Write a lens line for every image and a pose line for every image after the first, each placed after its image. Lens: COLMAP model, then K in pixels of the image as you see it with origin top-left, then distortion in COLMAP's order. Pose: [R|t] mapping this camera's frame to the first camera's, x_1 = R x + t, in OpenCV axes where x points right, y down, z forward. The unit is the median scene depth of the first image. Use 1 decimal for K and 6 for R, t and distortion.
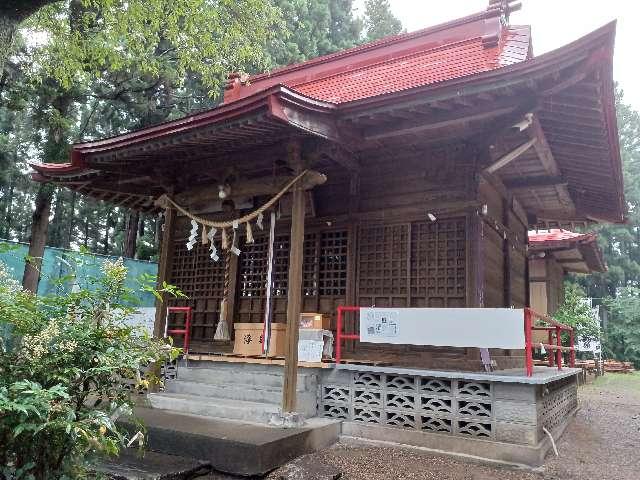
lens RADIAL K [[544.7, 0, 318.0], [0, 544.7, 230.4], [0, 0, 1]] dist [-0.004220, -0.008142]
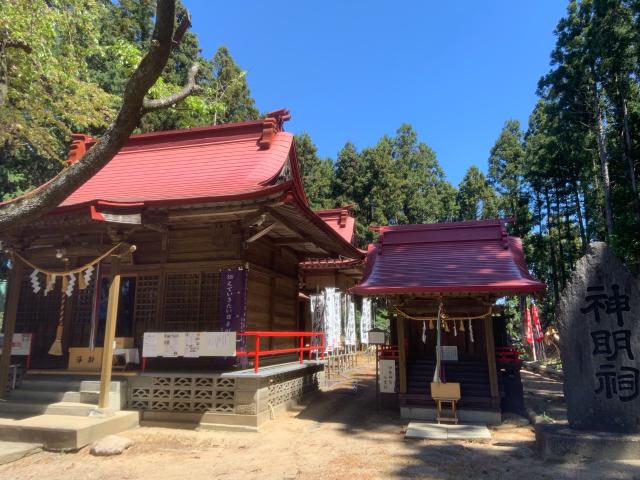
lens RADIAL K [[468.2, 0, 319.8], [0, 468.2, 225.8], [0, 0, 1]] dist [0.071398, -0.179010]
pose [[0.949875, 0.029492, 0.311237, 0.084160], [-0.016960, 0.998936, -0.042895, -0.102333], [-0.312171, 0.035466, 0.949364, -0.370228]]
